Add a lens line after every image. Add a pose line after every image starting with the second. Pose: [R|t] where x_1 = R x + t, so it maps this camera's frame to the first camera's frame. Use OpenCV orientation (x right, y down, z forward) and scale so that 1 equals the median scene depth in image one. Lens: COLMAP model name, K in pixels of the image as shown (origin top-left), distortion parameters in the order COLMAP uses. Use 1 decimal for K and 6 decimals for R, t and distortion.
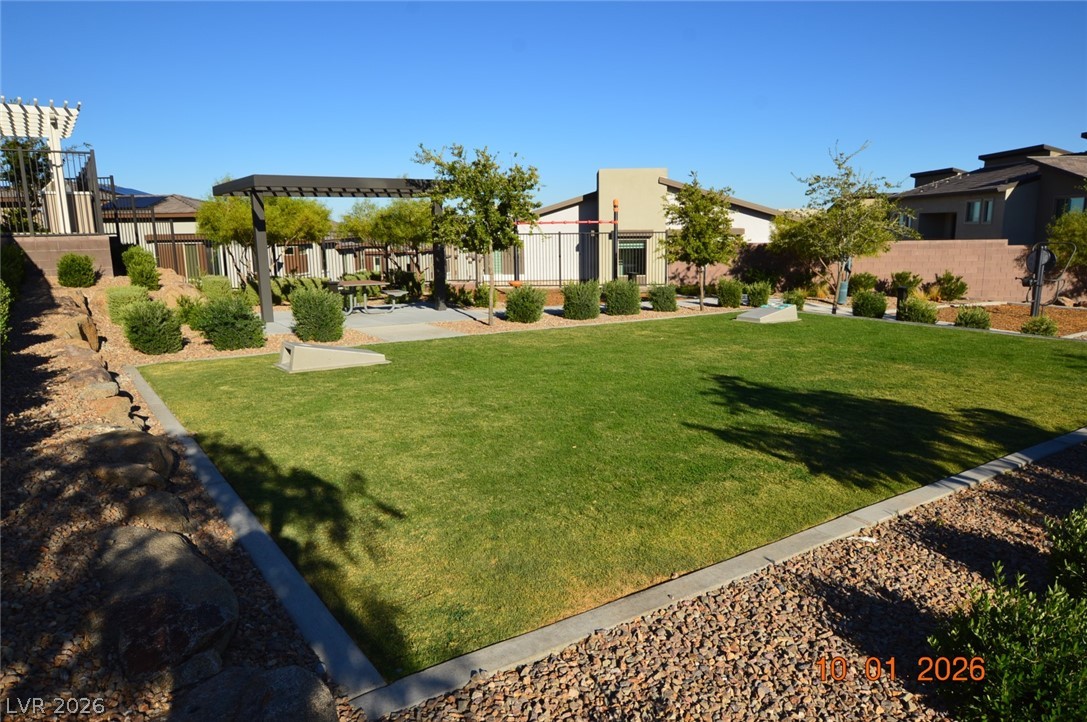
lens RADIAL K [[720.8, 0, 543.5], [0, 720.8, 361.0], [0, 0, 1]] dist [-0.022873, -0.000045]
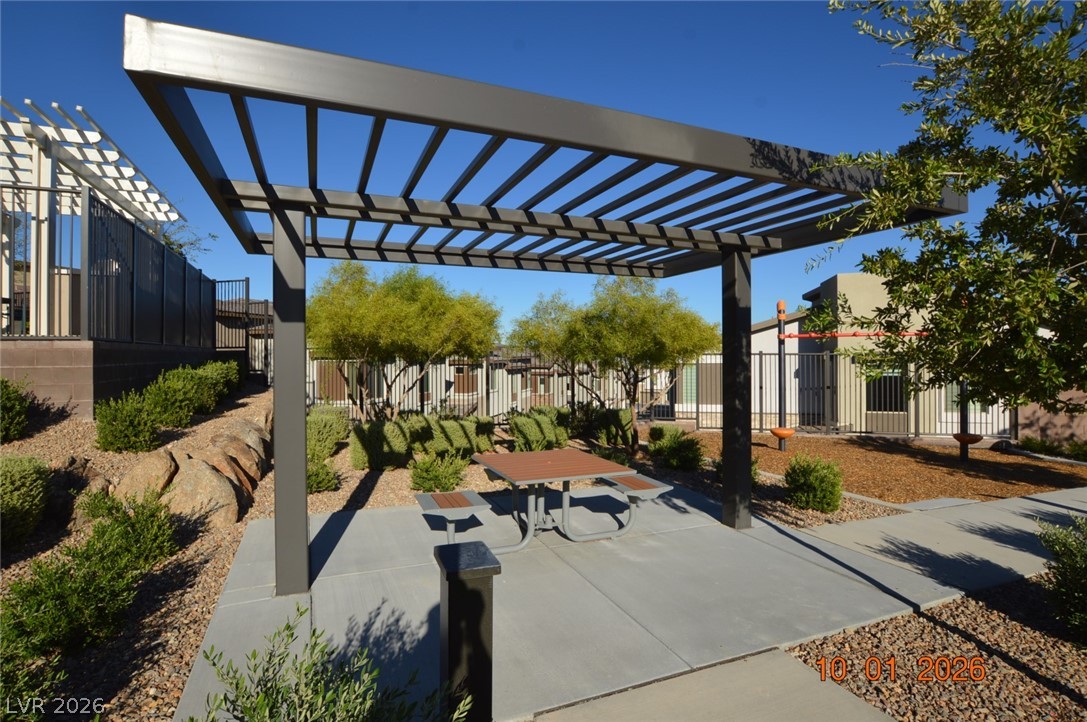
lens RADIAL K [[541.4, 0, 543.5], [0, 541.4, 361.0], [0, 0, 1]] dist [-0.000411, -0.000087]
pose [[0.978216, 0.012134, -0.207235, -0.155484], [-0.047025, 0.985292, -0.164284, -0.088344], [0.202194, 0.170450, 0.964398, 0.544442]]
